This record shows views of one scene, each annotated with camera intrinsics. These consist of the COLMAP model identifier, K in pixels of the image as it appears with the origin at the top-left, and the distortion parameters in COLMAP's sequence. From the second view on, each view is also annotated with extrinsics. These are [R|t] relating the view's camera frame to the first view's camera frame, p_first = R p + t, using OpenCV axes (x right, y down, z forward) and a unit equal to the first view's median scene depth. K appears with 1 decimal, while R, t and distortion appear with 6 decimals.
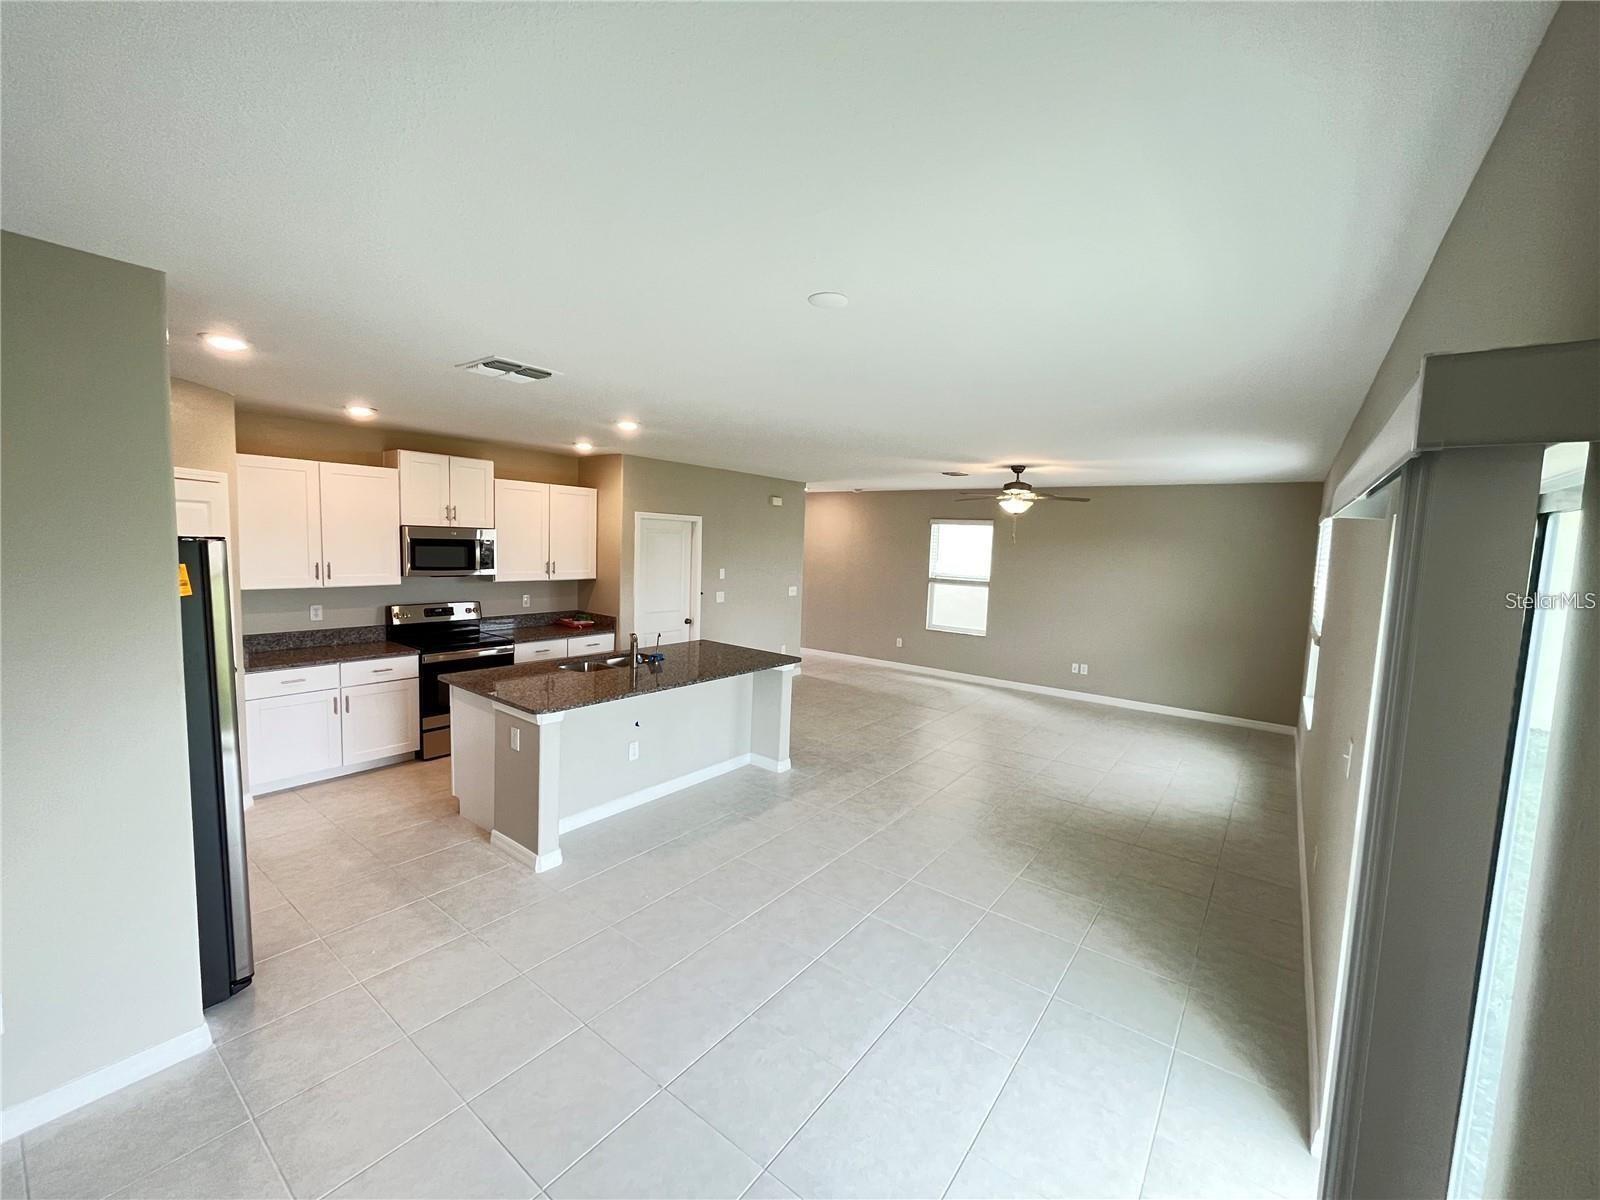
lens RADIAL K [[646.3, 0, 799.4], [0, 646.3, 602.9], [0, 0, 1]] dist [-0.000092, -0.000005]
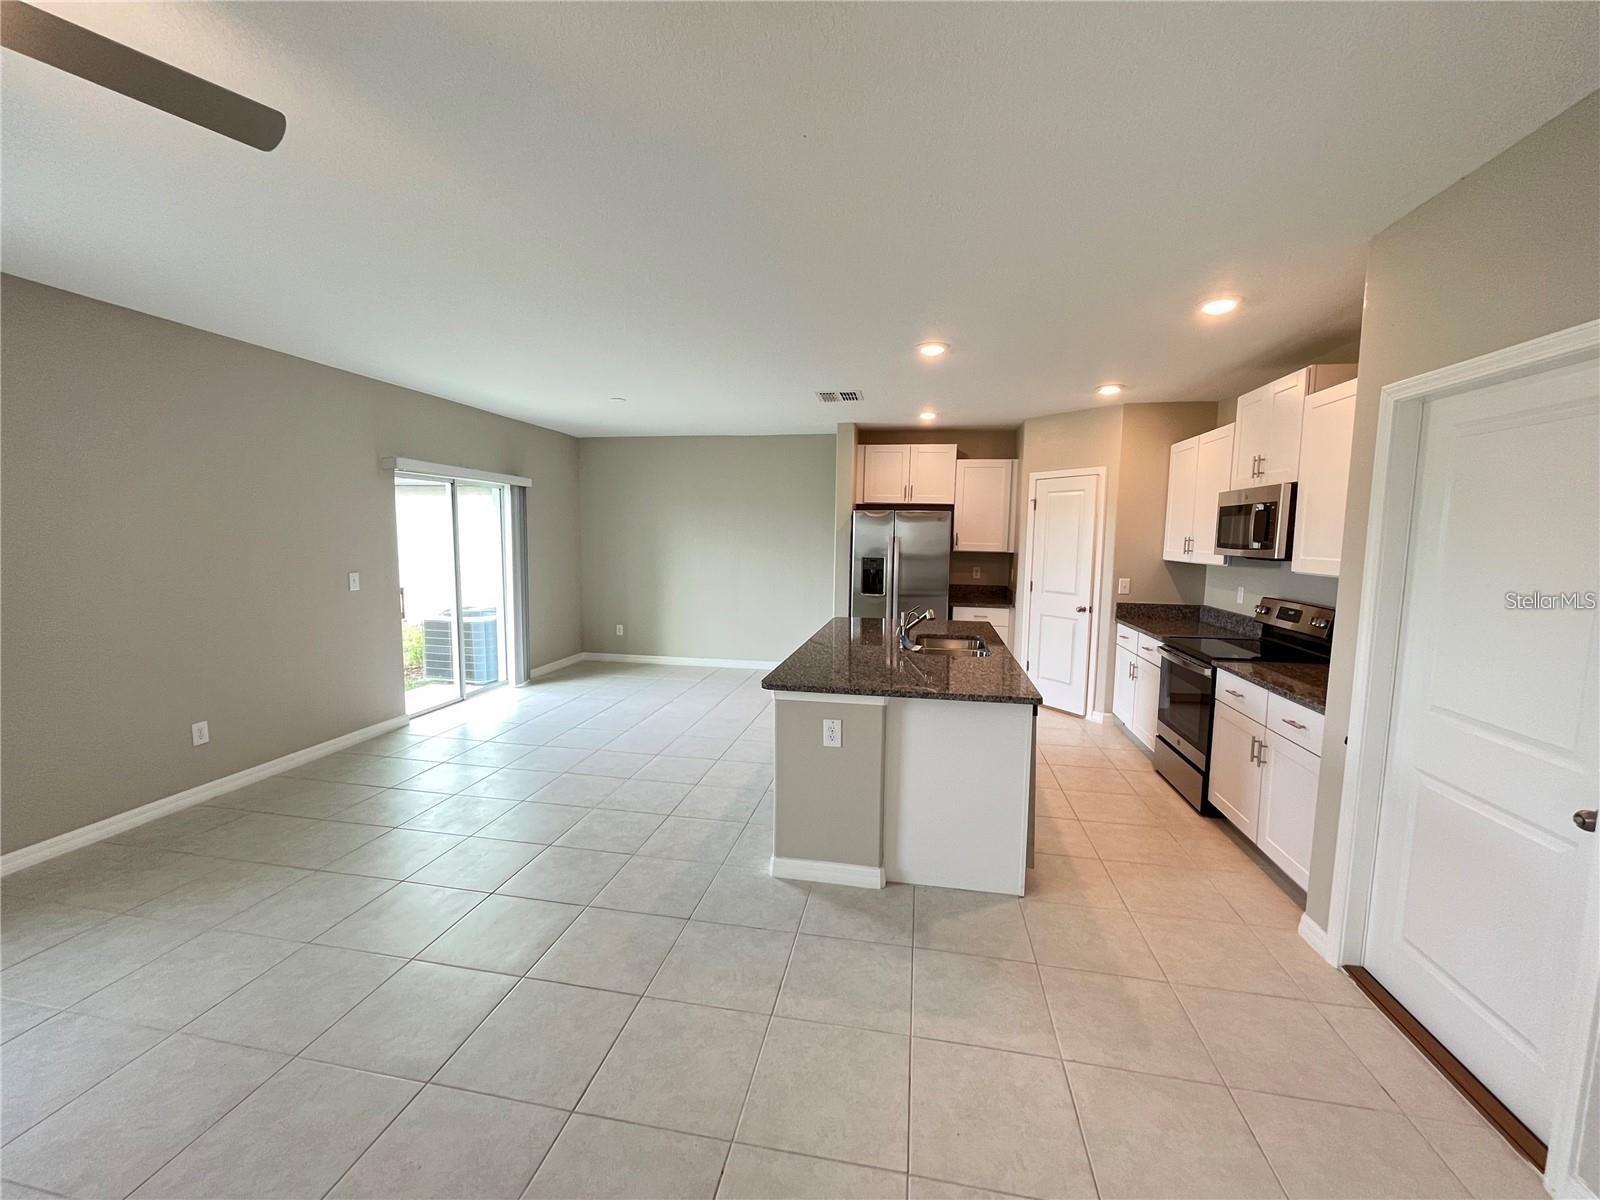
lens RADIAL K [[646.3, 0, 803.6], [0, 646.3, 601.0], [0, 0, 1]] dist [-0.000092, -0.000005]
pose [[-0.896064, -0.008015, -0.443853, 0.229776], [-0.088769, 0.982879, 0.161460, -0.079262], [0.434960, 0.184078, -0.881434, 1.593053]]
